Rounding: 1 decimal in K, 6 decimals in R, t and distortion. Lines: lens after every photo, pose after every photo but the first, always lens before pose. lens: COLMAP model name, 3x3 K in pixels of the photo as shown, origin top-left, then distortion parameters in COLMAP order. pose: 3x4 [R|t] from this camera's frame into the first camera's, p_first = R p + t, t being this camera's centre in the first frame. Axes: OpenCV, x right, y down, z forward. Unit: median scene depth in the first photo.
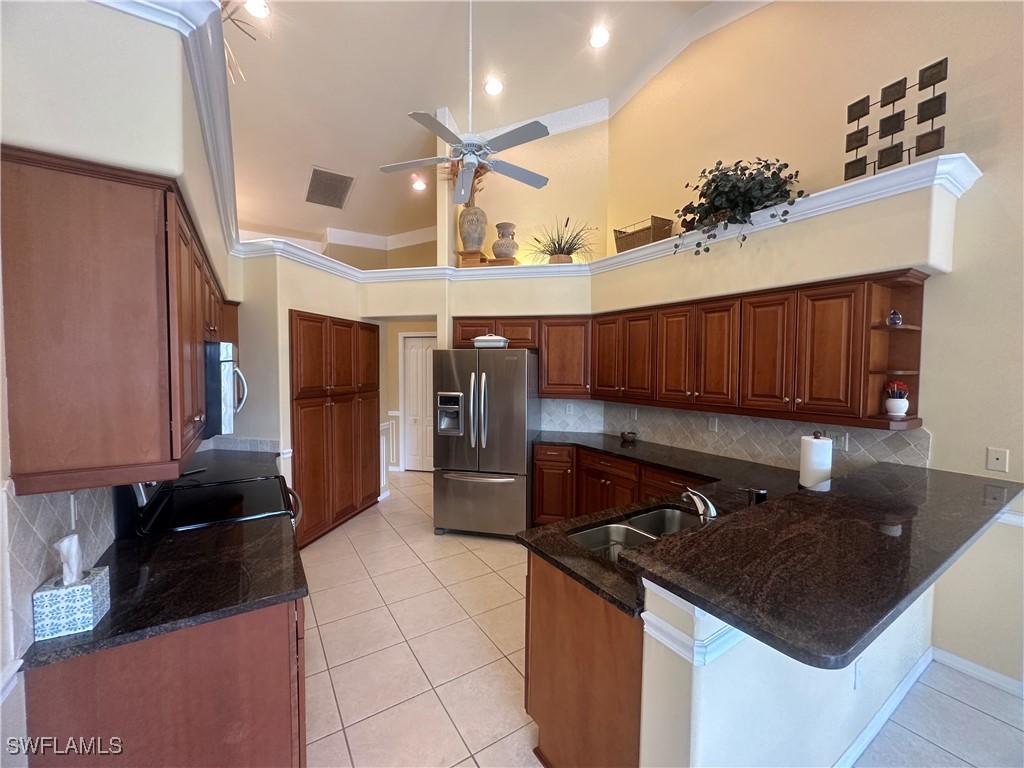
lens RADIAL K [[410.4, 0, 507.4], [0, 410.4, 384.6], [0, 0, 1]] dist [-0.001870, 0.000024]
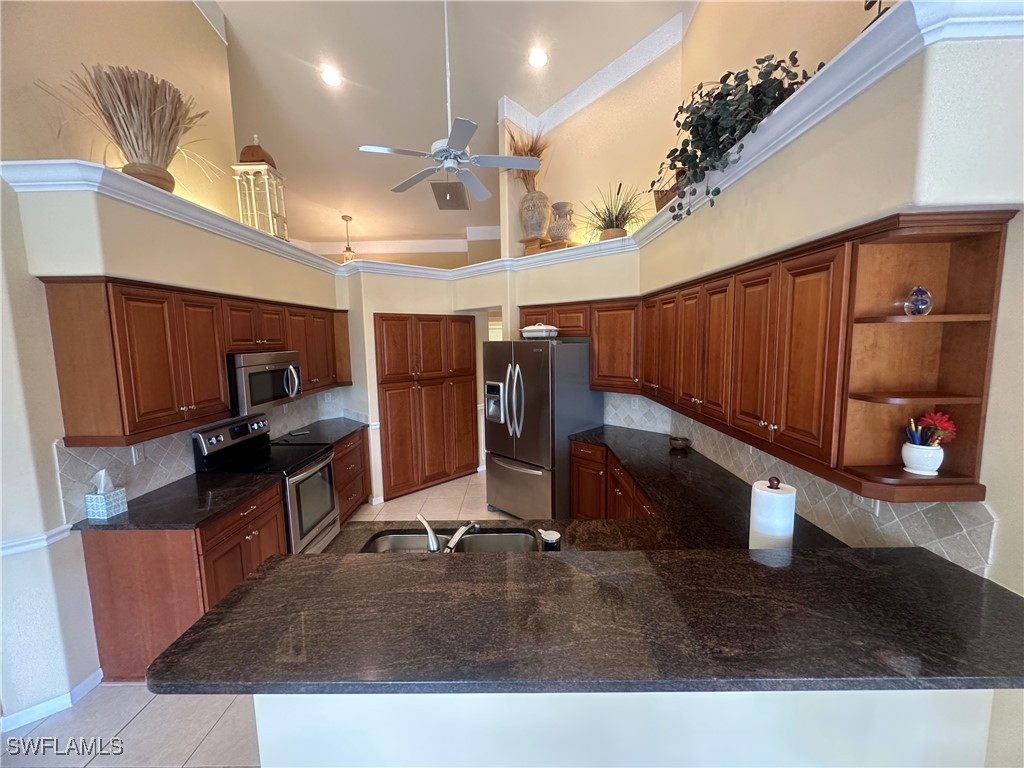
lens RADIAL K [[412.3, 0, 510.0], [0, 412.3, 384.8], [0, 0, 1]] dist [-0.002238, 0.000190]
pose [[0.838165, 0.043298, -0.543695, 0.468529], [-0.002897, 0.997183, 0.074946, -0.052808], [0.545408, -0.061242, 0.835930, 0.134154]]
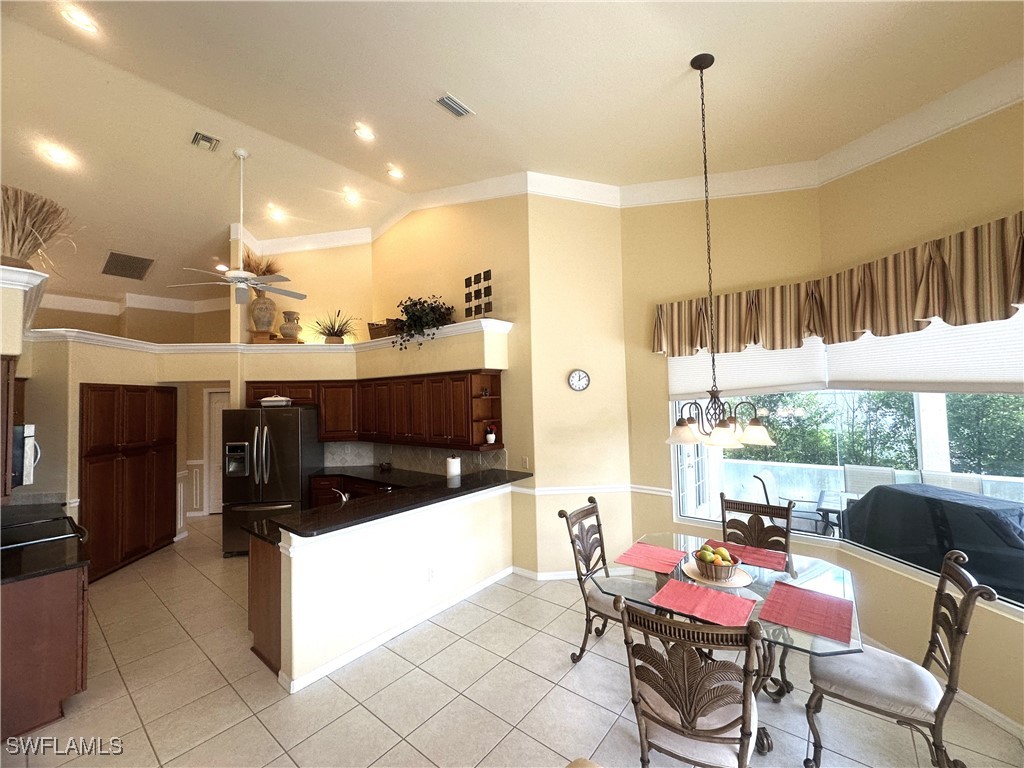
lens RADIAL K [[412.3, 0, 510.0], [0, 412.3, 384.8], [0, 0, 1]] dist [-0.002238, 0.000190]
pose [[0.946529, -0.016407, 0.322200, 0.255867], [0.042947, 0.996225, -0.075437, -0.027308], [-0.319746, 0.085241, 0.943661, -0.507974]]
